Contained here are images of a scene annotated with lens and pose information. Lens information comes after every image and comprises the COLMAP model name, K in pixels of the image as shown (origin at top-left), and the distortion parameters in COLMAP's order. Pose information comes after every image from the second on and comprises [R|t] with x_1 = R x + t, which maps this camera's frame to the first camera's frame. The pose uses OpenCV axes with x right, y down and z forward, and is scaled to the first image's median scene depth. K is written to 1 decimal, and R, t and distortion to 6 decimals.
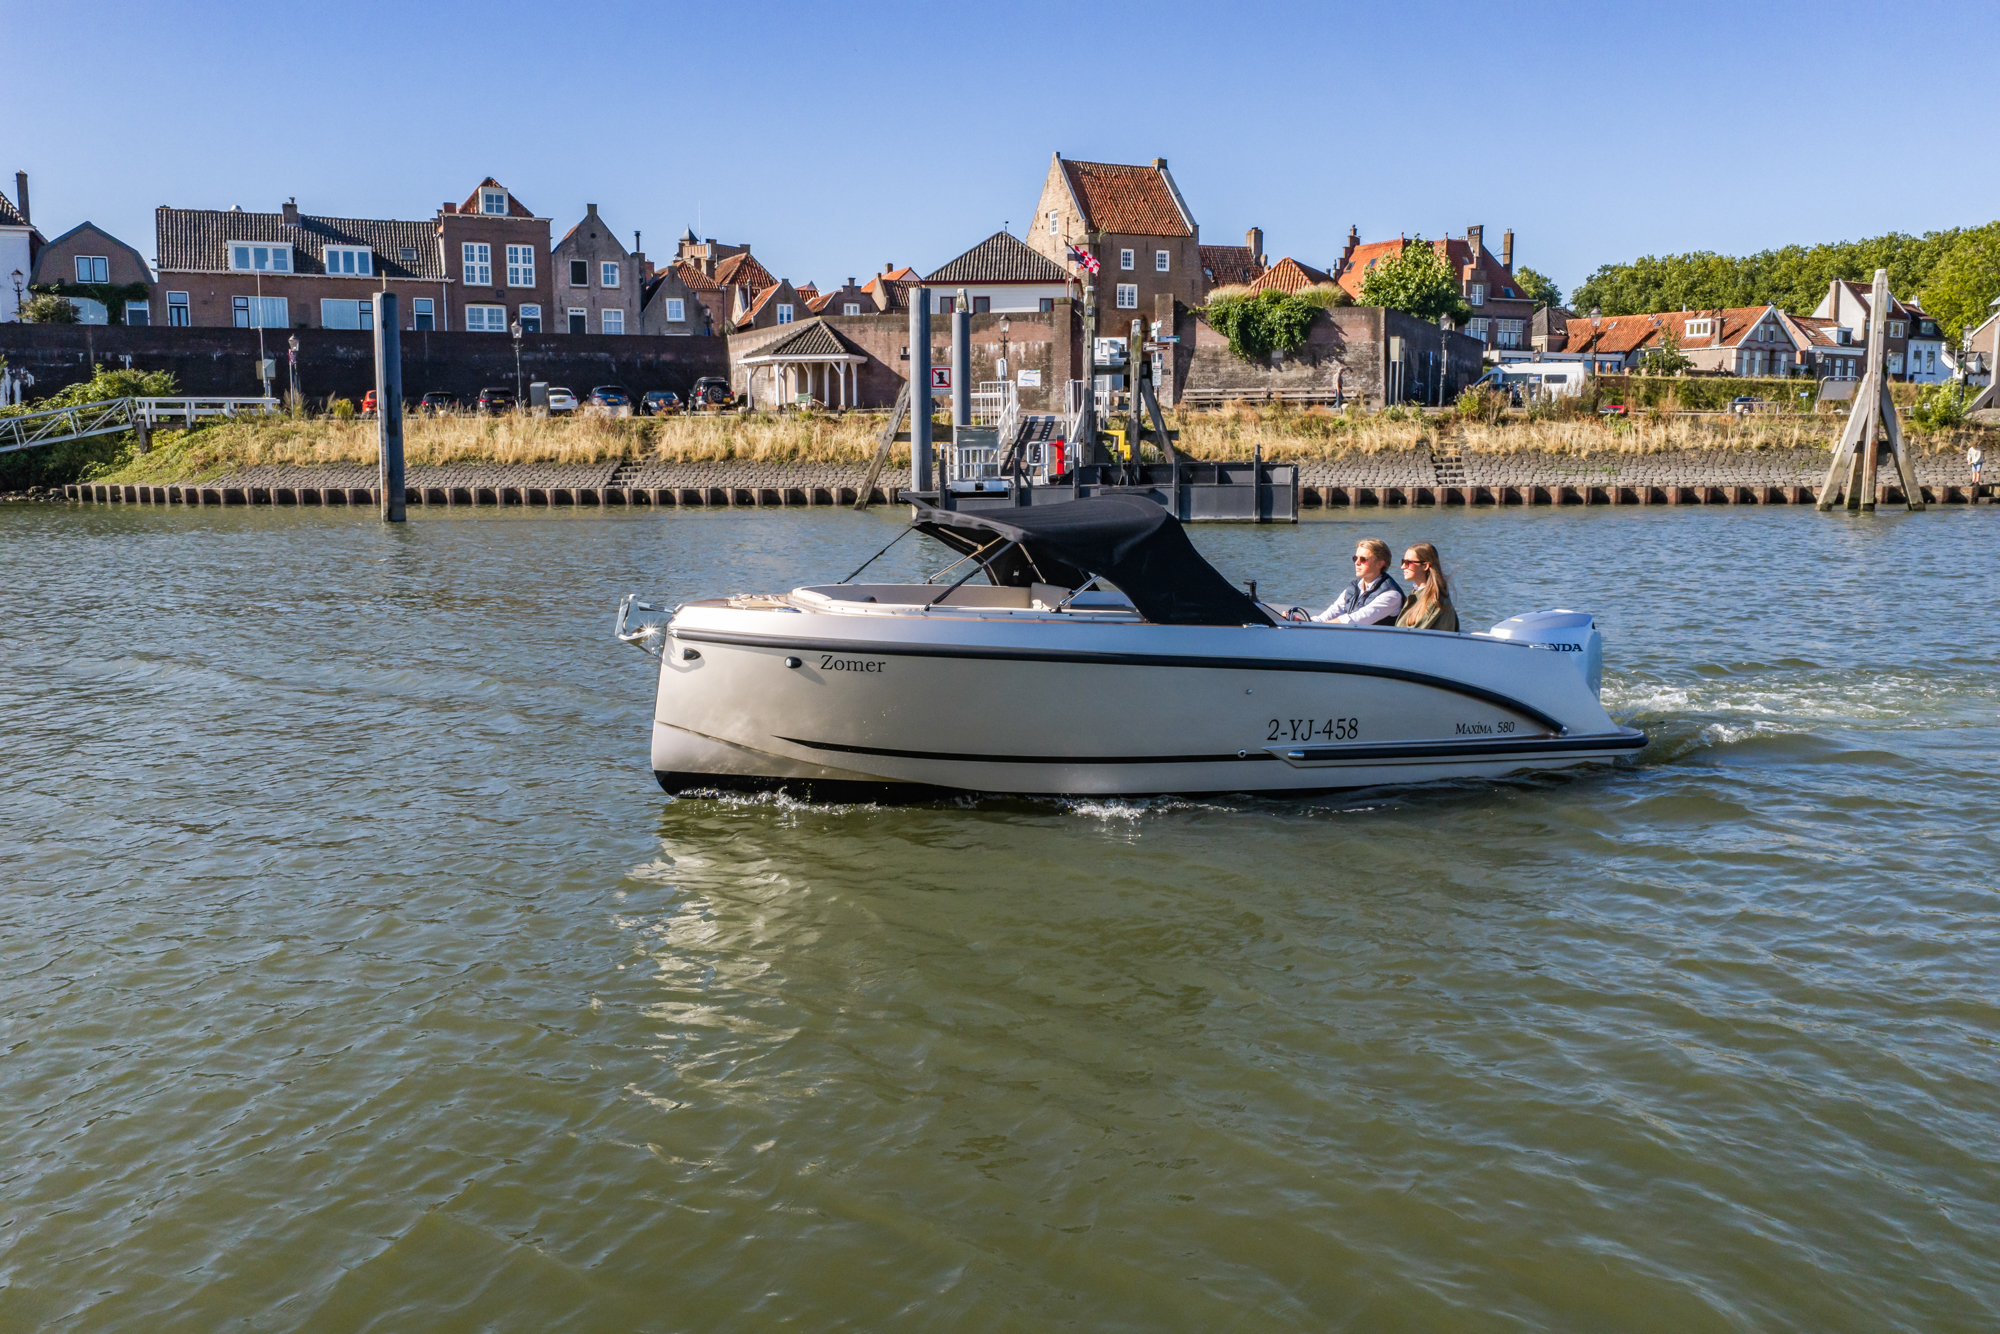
lens RADIAL K [[1580.1, 0, 985.7], [0, 1580.1, 649.7], [0, 0, 1]] dist [0.023566, -0.034260]
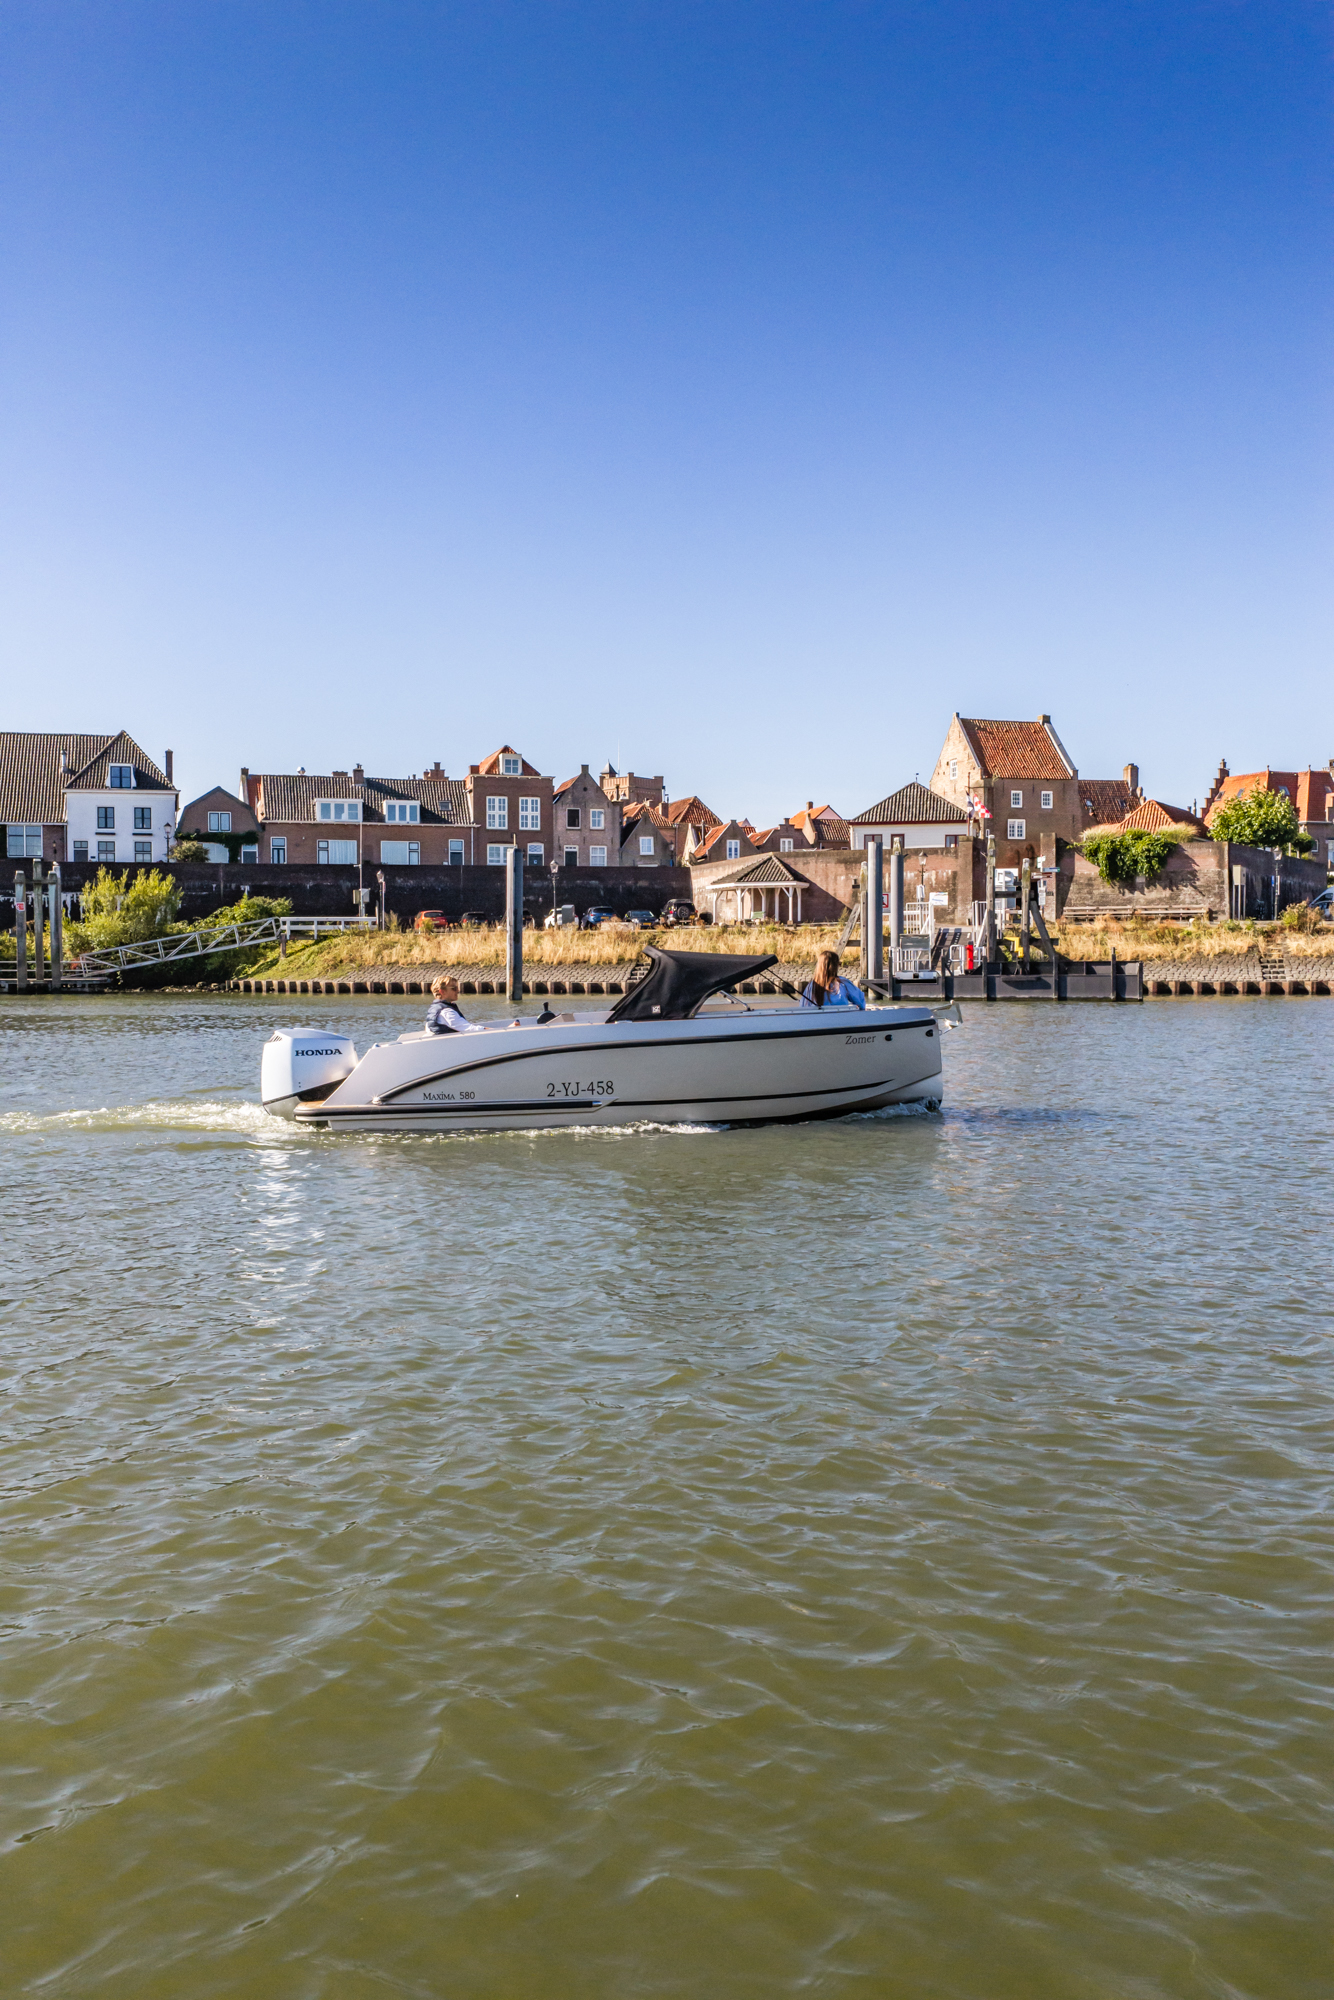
lens RADIAL K [[1580.1, 0, 668.4], [0, 1580.1, 1001.0], [0, 0, 1]] dist [0.023566, -0.034260]
pose [[0.991979, 0.002977, -0.126365, -0.024484], [-0.015909, 0.994713, -0.101454, 0.036982], [0.125395, 0.102650, 0.986782, -0.240168]]
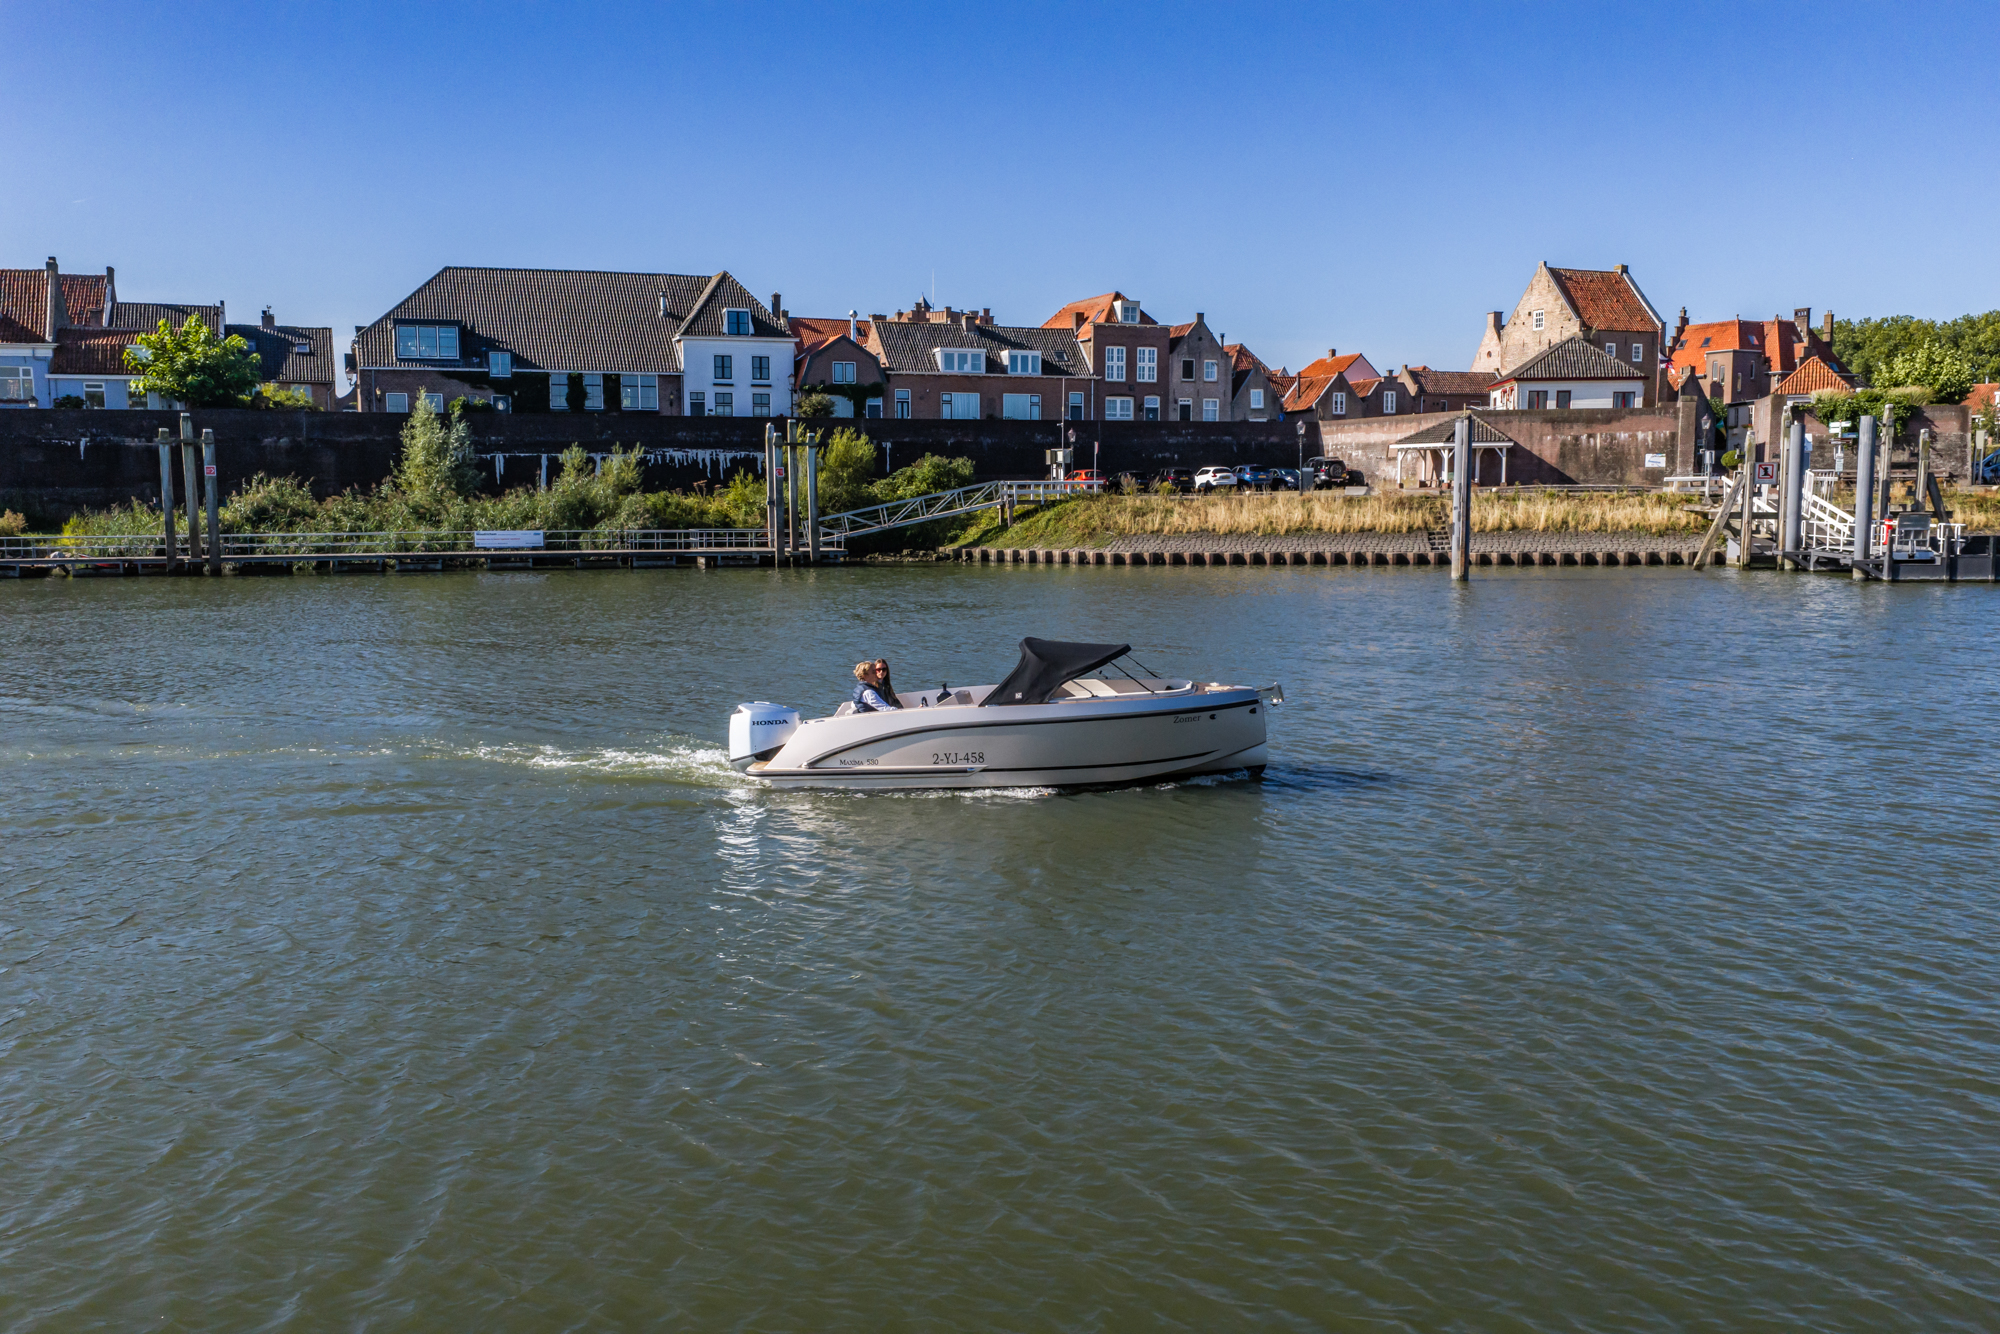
lens RADIAL K [[1580.1, 0, 974.6], [0, 1580.1, 657.2], [0, 0, 1]] dist [0.023566, -0.034260]
pose [[0.999366, 0.003805, -0.035391, -0.414985], [-0.004662, 0.999698, -0.024146, 0.012646], [0.035289, 0.024296, 0.999082, -0.227776]]
